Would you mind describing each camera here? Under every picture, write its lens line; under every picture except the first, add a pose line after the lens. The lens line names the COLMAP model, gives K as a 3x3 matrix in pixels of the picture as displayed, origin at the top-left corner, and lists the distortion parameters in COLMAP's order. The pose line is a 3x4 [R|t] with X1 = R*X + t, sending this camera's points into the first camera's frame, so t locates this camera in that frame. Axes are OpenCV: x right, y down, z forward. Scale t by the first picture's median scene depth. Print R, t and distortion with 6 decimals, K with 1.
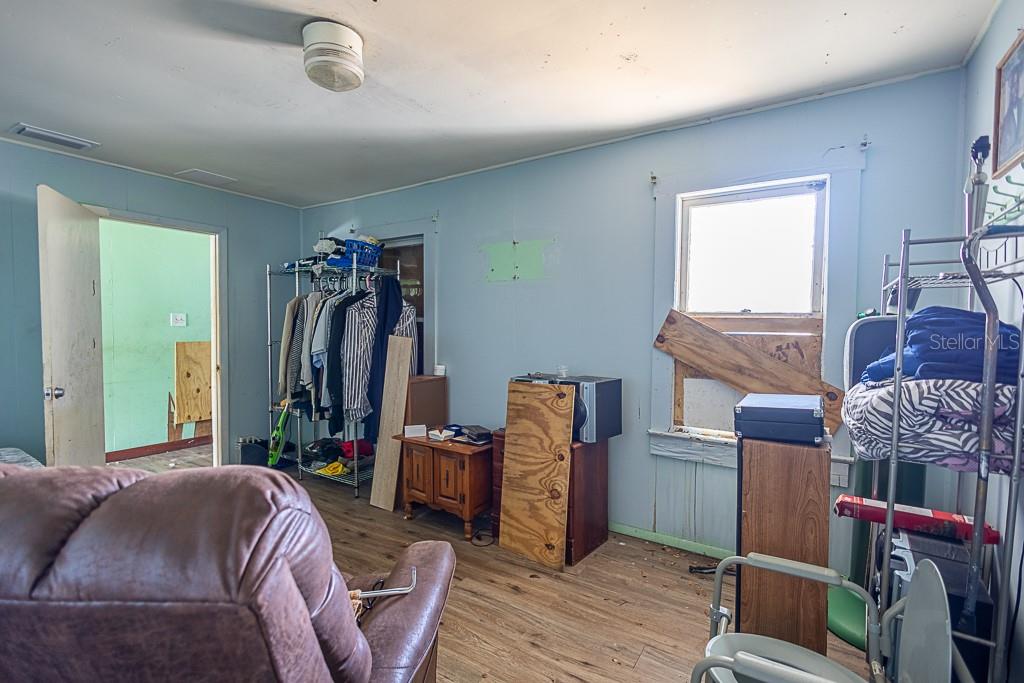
lens RADIAL K [[467.0, 0, 513.1], [0, 467.0, 341.4], [0, 0, 1]] dist [0.000050, -0.000376]
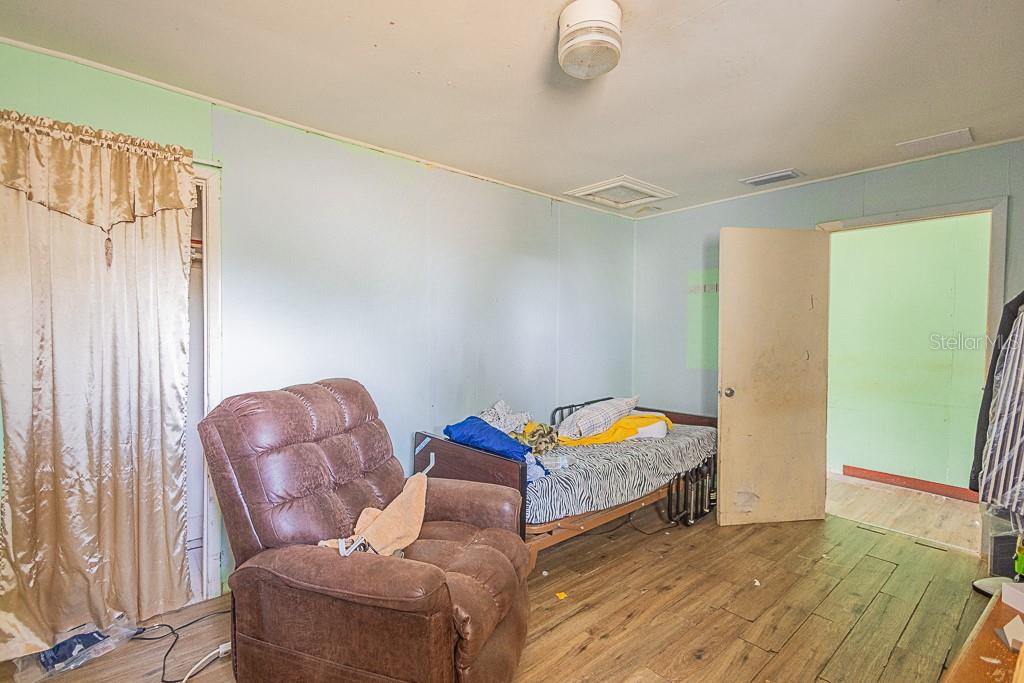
lens RADIAL K [[467.0, 0, 513.1], [0, 467.0, 341.4], [0, 0, 1]] dist [0.000050, -0.000376]
pose [[-0.280258, 0.012608, -0.959842, 0.333079], [-0.040215, 0.998882, 0.024863, -0.029498], [0.959082, 0.045569, -0.279438, 0.723298]]
